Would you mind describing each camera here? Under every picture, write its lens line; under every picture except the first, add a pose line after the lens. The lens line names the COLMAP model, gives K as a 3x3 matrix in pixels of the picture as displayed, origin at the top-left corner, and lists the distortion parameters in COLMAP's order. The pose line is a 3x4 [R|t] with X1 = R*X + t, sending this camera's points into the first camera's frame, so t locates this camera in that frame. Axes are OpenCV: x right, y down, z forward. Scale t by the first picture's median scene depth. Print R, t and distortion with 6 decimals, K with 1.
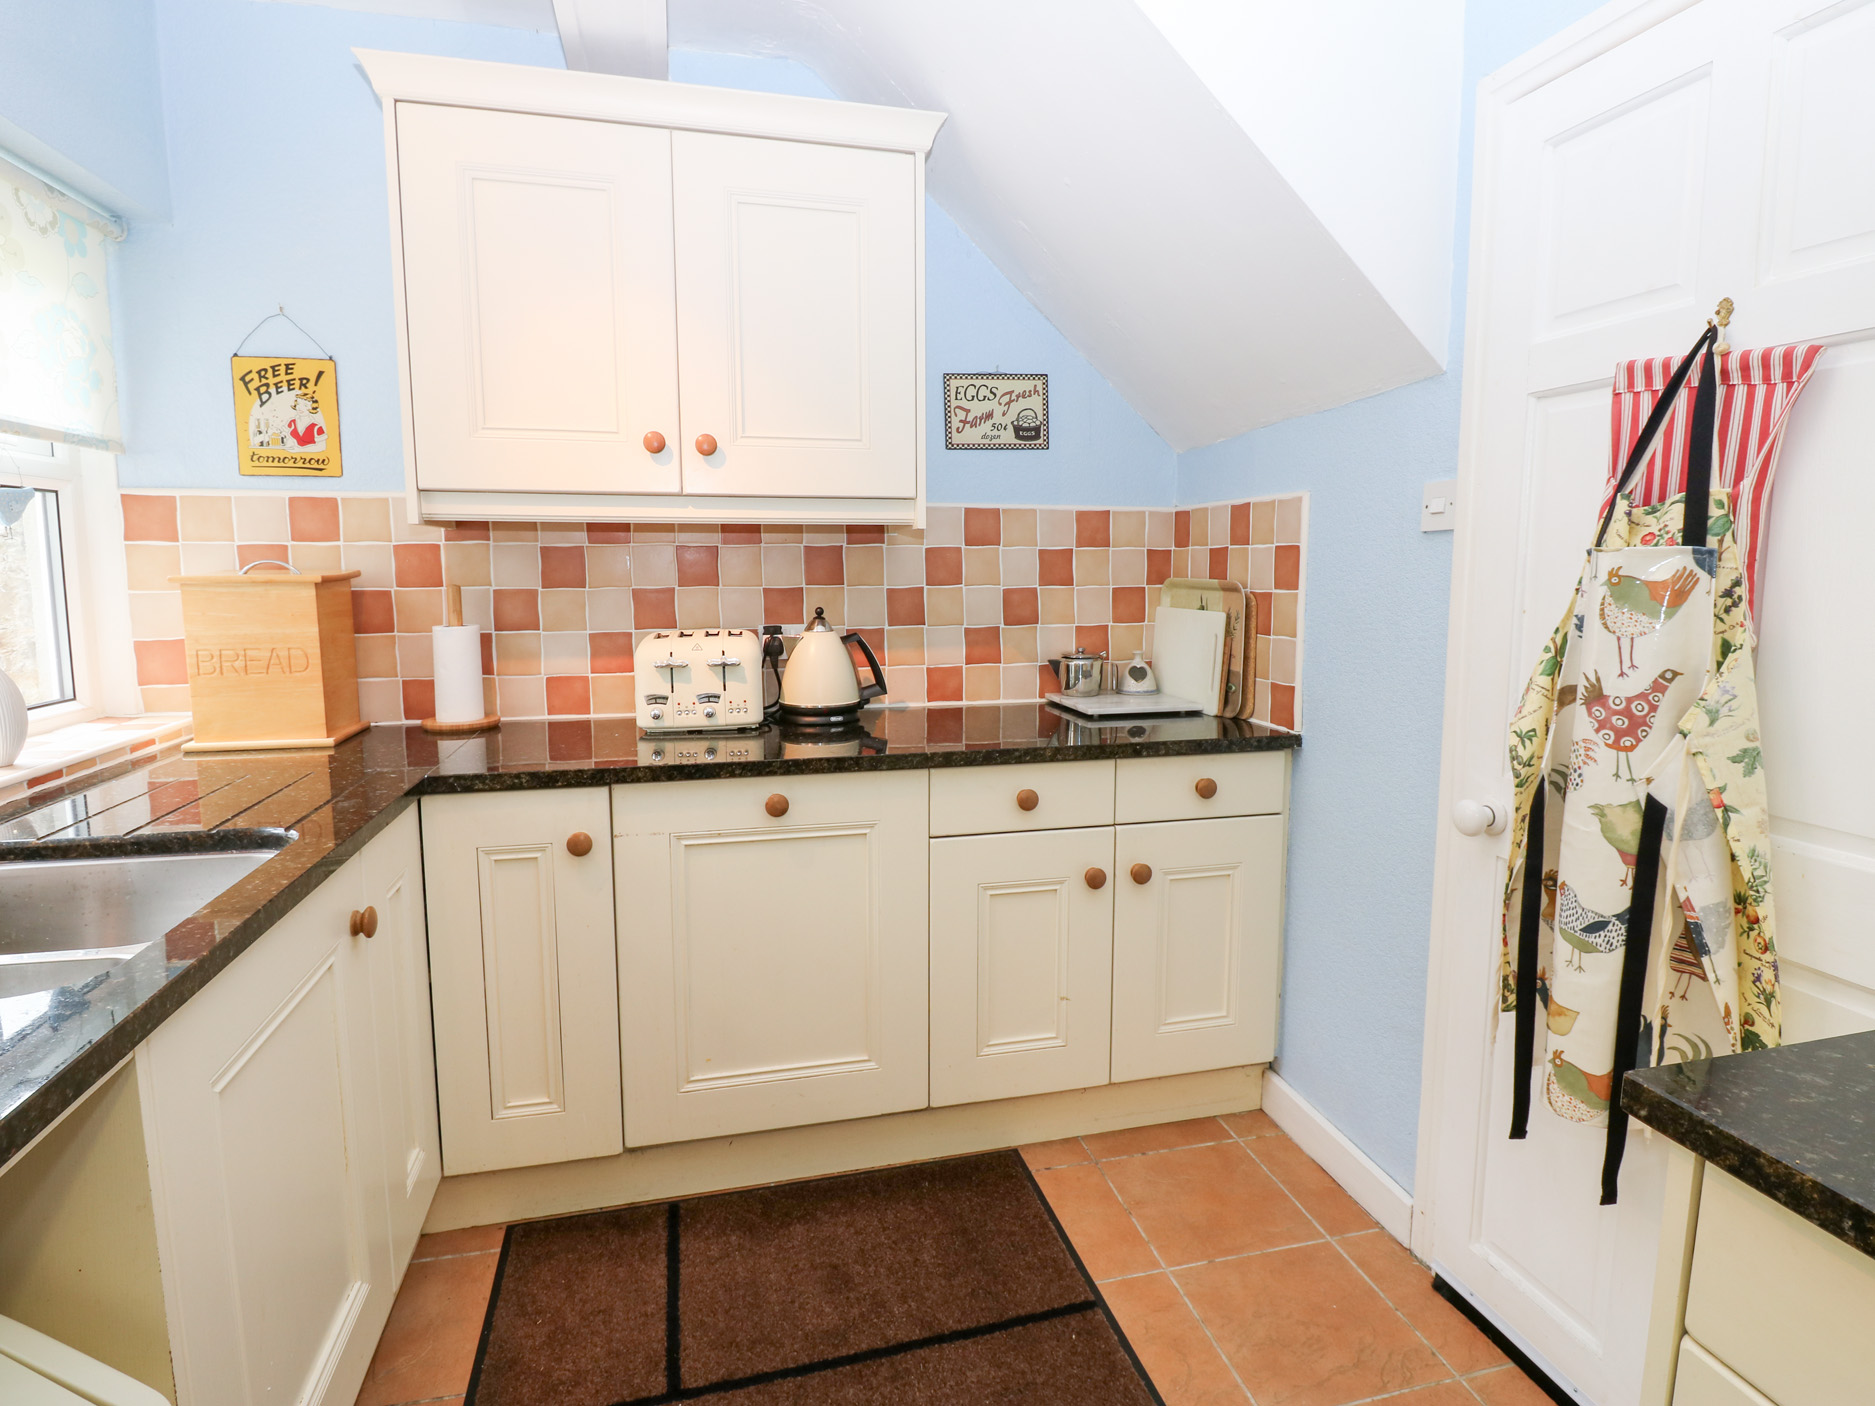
lens RADIAL K [[998.5, 0, 950.2], [0, 998.5, 684.4], [0, 0, 1]] dist [-0.012419, -0.002060]
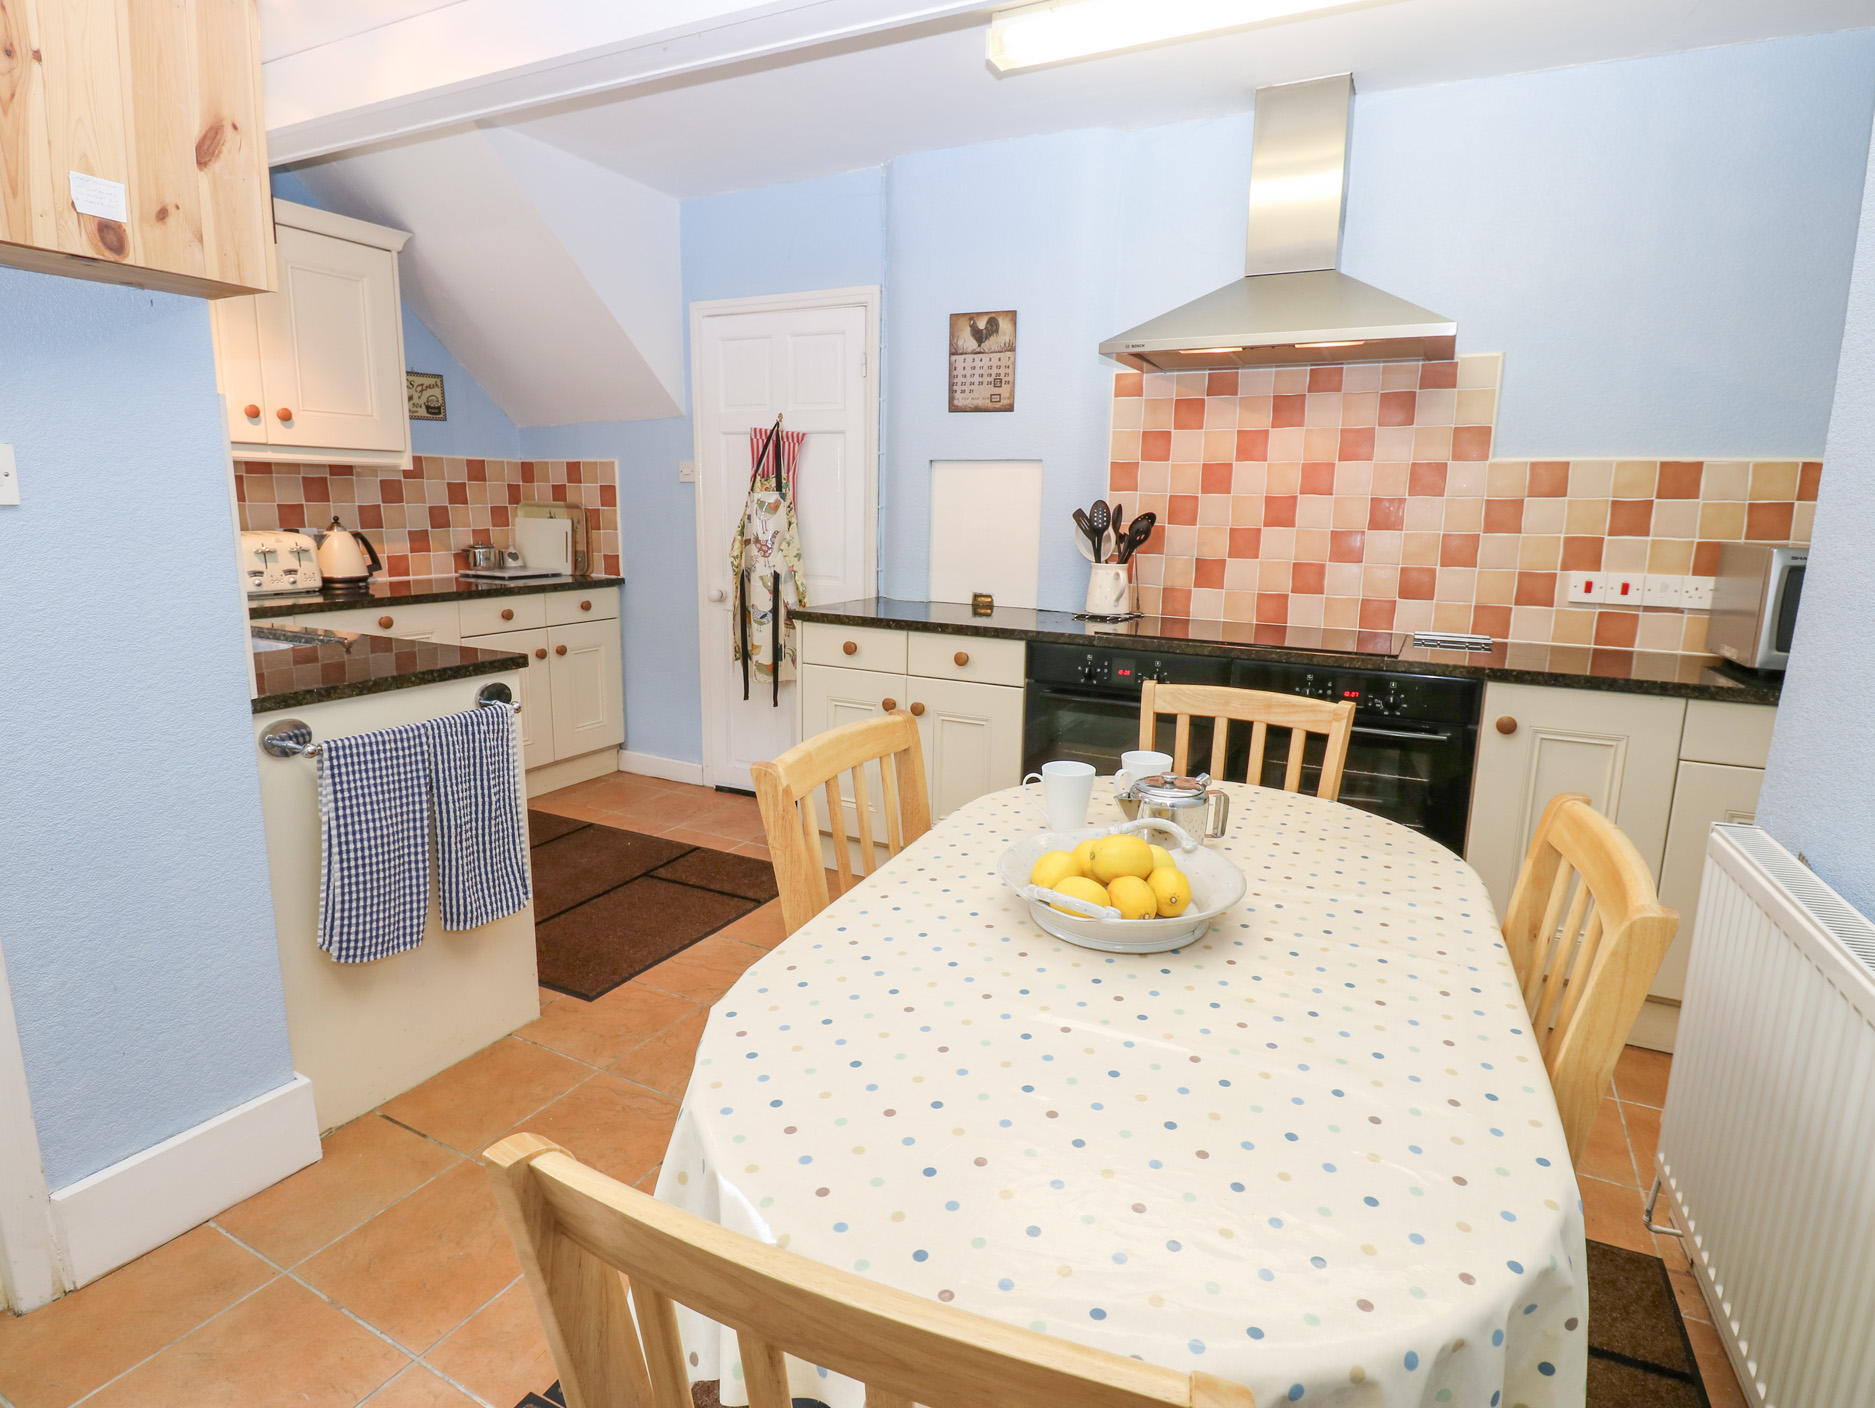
lens RADIAL K [[980.0, 0, 948.0], [0, 980.0, 683.5], [0, 0, 1]] dist [-0.000415, -0.008213]
pose [[0.660257, -0.124541, 0.740641, -0.780059], [0.070156, 0.992071, 0.104278, 0.108895], [-0.747755, -0.016890, 0.663759, -0.904698]]
